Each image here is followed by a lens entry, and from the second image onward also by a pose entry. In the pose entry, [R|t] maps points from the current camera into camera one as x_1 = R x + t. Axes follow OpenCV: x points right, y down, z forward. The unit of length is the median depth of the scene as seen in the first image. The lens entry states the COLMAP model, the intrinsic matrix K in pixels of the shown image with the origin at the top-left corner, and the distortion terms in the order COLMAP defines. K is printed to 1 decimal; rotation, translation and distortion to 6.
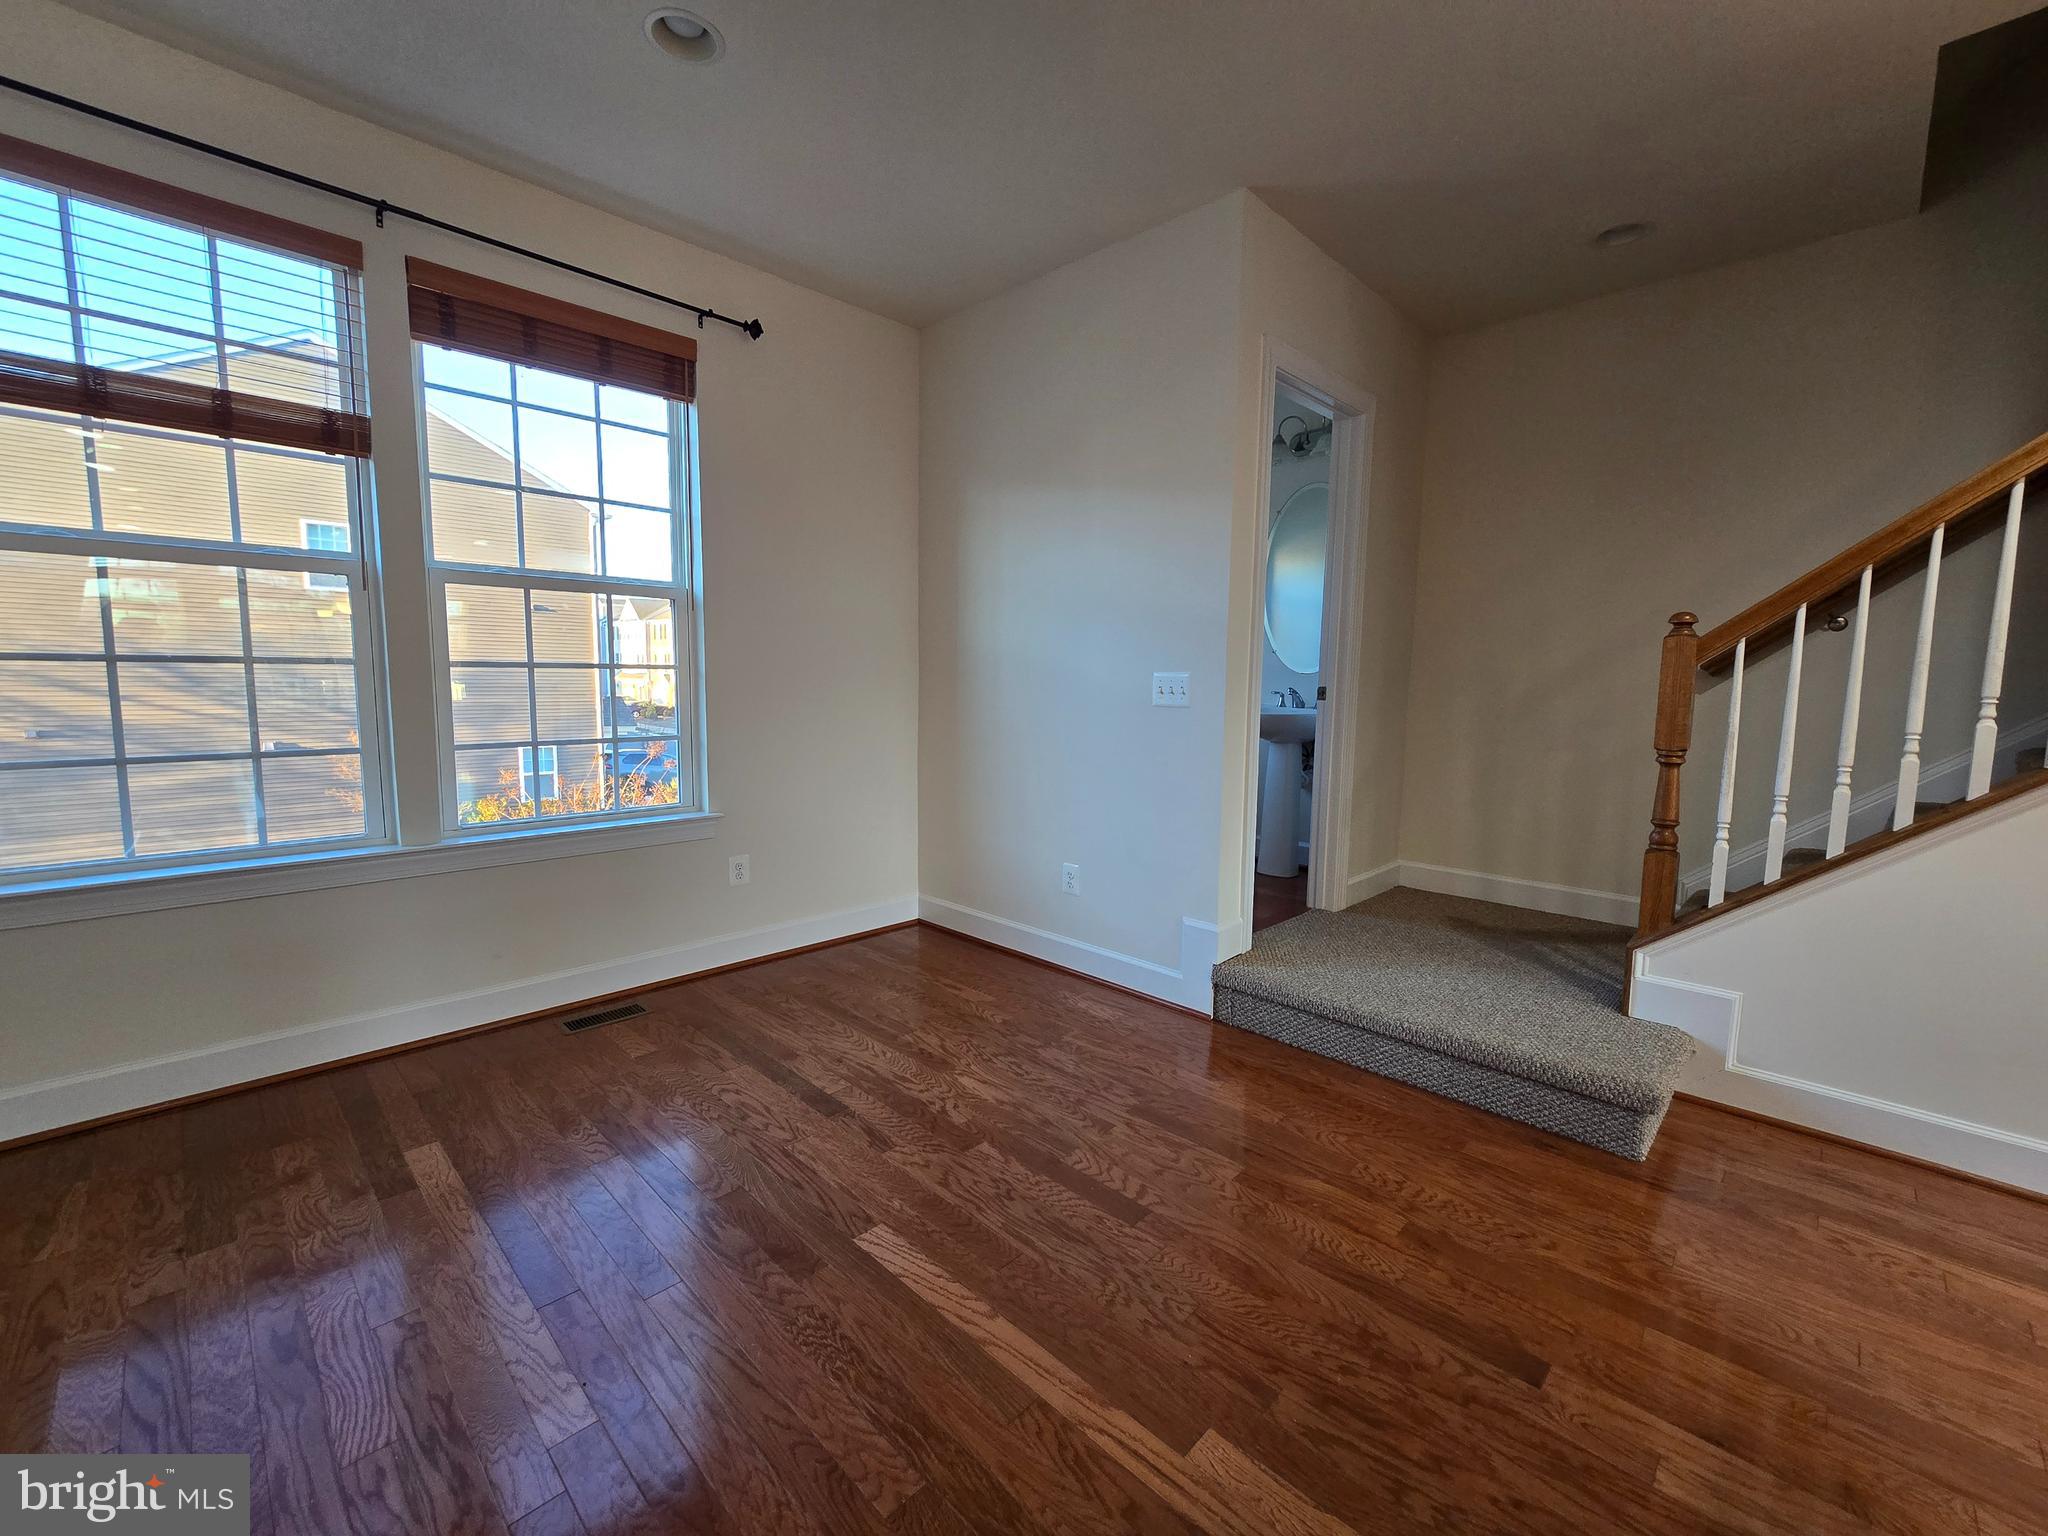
lens RADIAL K [[837.5, 0, 1014.5], [0, 837.5, 766.0], [0, 0, 1]] dist [-0.001951, 0.000360]
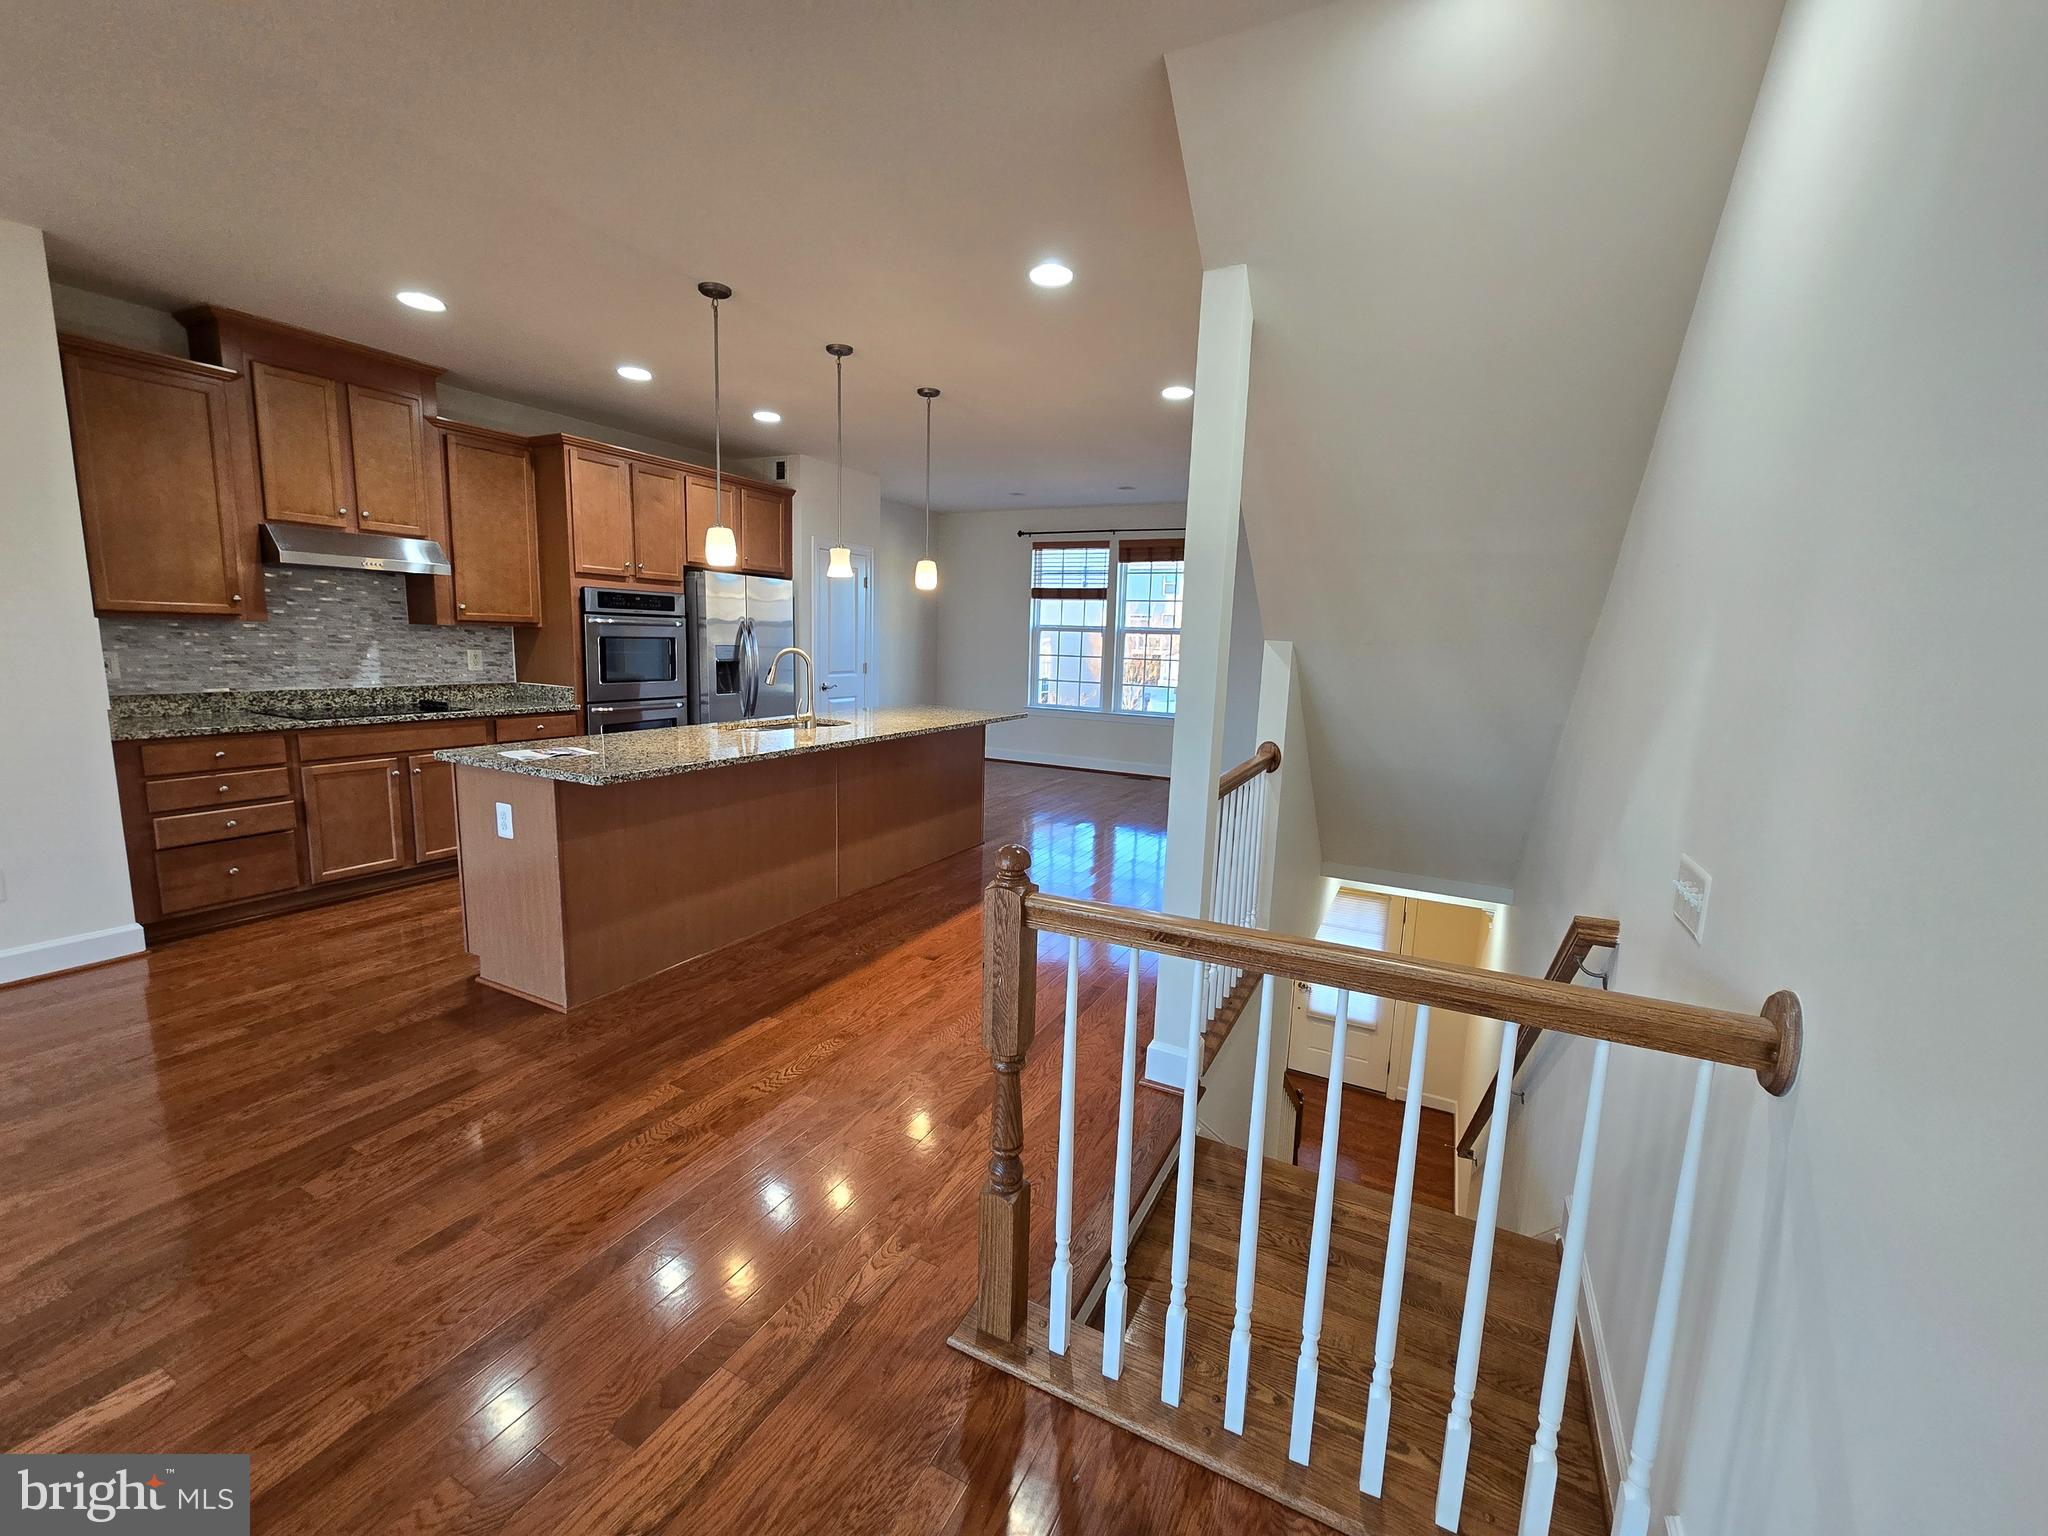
lens RADIAL K [[837.5, 0, 1012.6], [0, 837.5, 768.1], [0, 0, 1]] dist [-0.001951, 0.000360]
pose [[0.296328, 0.146515, -0.943781, 2.575613], [-0.129892, 0.985165, 0.112156, -0.013436], [0.946212, 0.089355, 0.310963, -0.413884]]
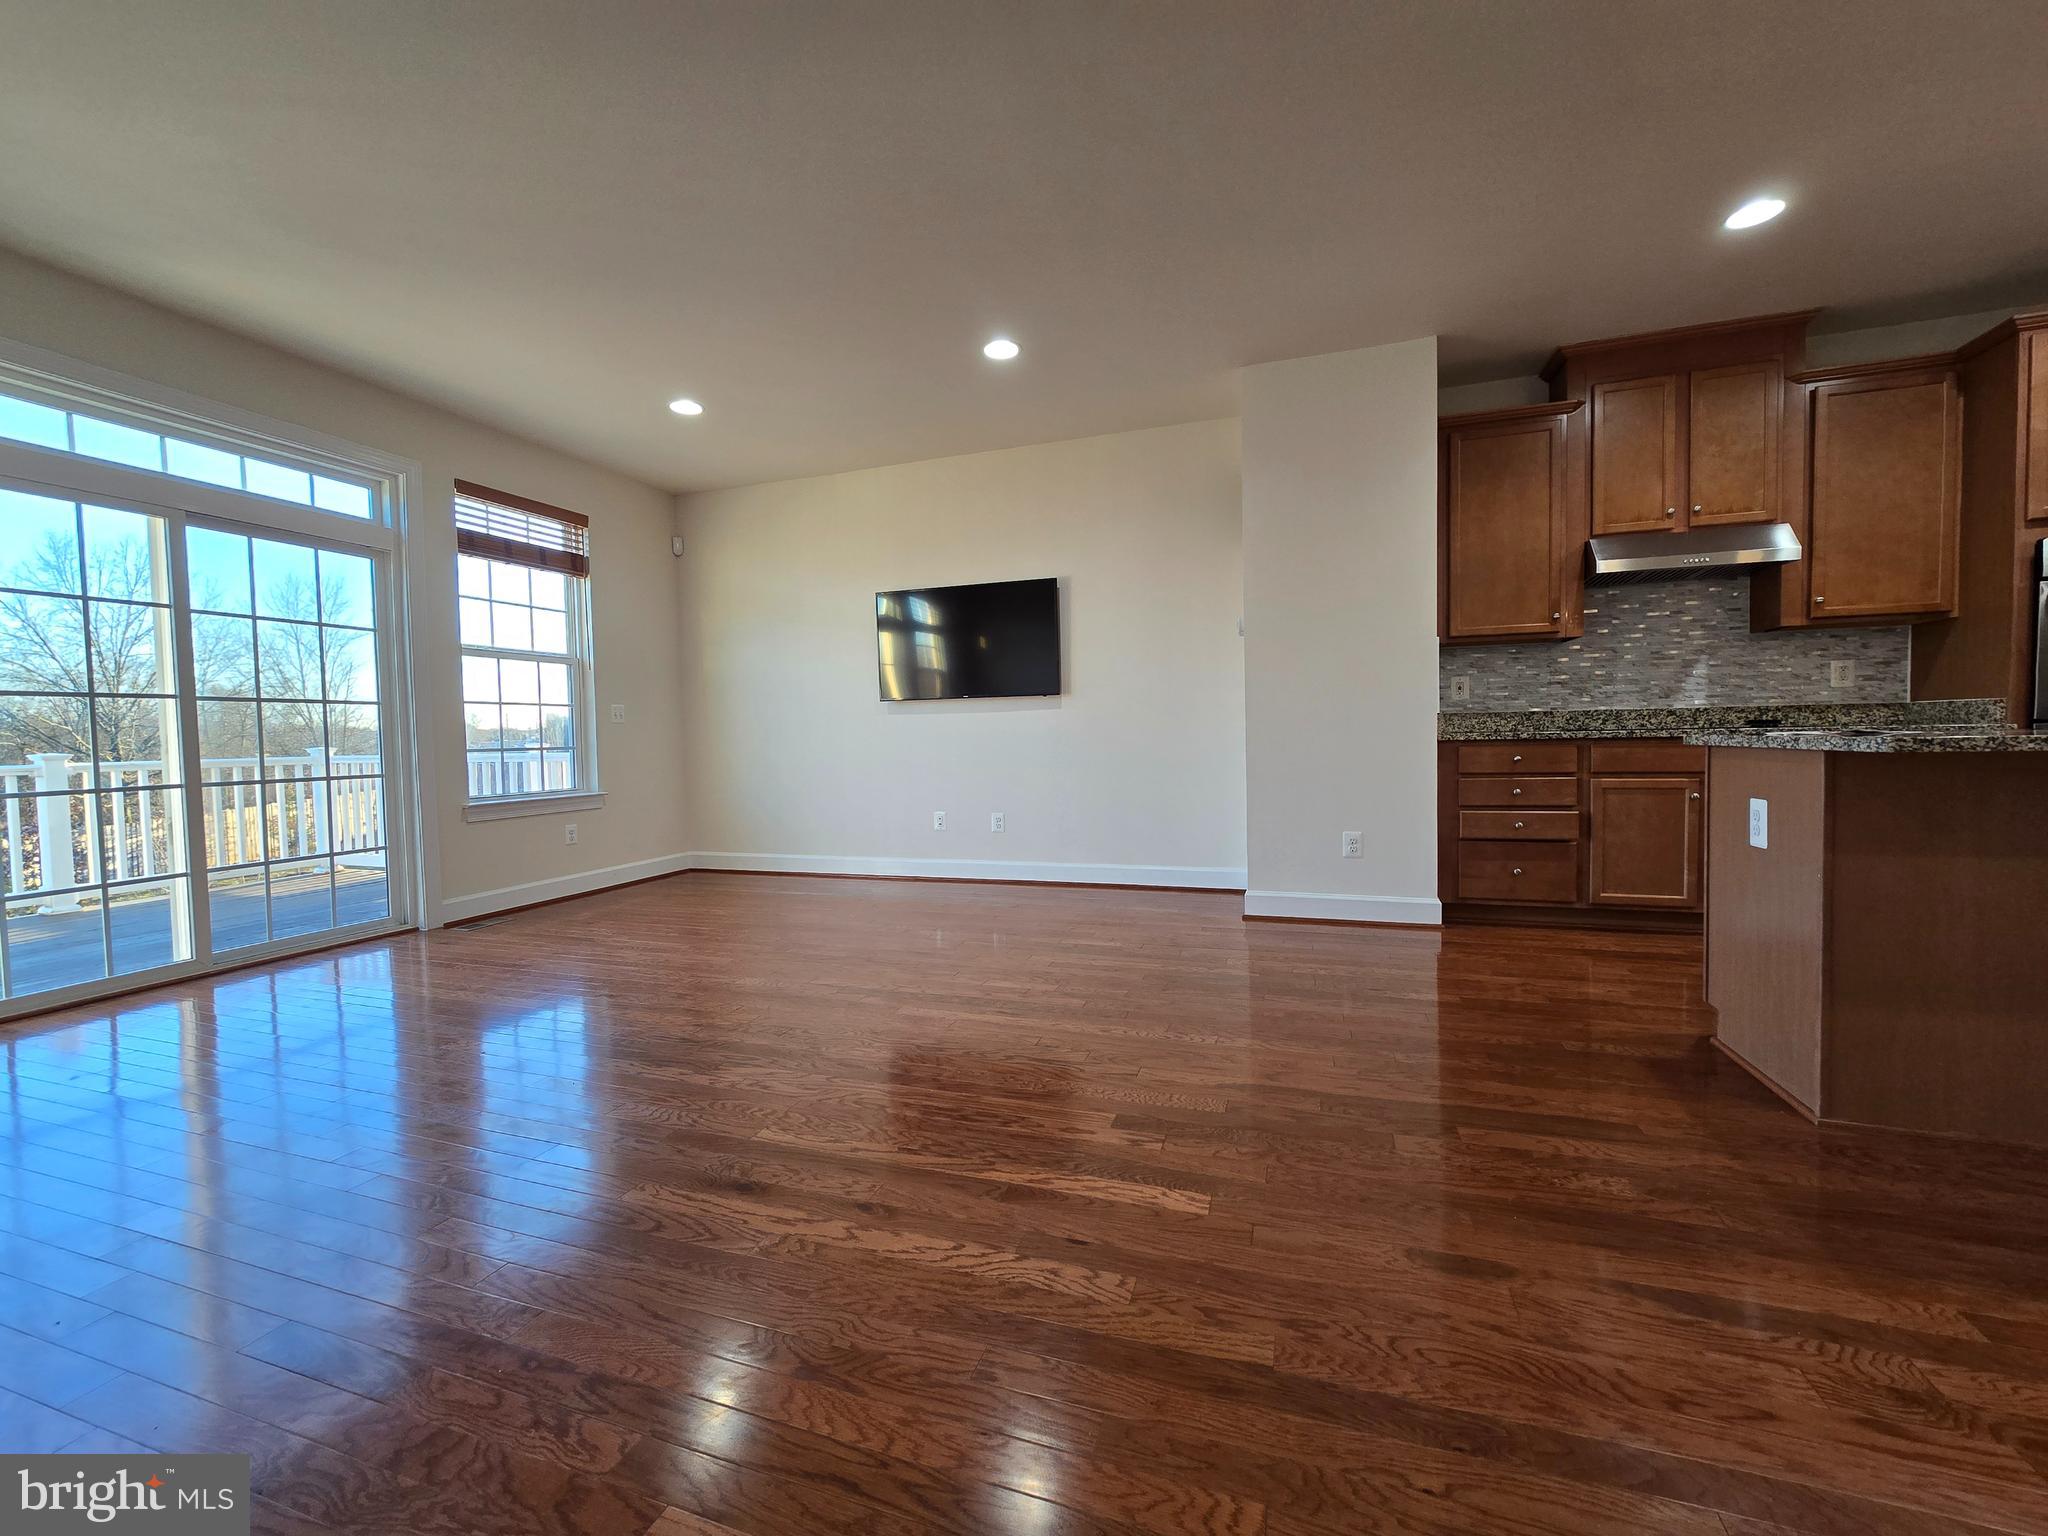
lens RADIAL K [[837.5, 0, 1015.1], [0, 837.5, 765.1], [0, 0, 1]] dist [-0.001951, 0.000360]
pose [[-0.902497, 0.023812, -0.430038, 2.284320], [-0.034734, 0.991194, 0.127779, 0.155271], [0.429294, 0.130257, -0.893722, -0.284284]]
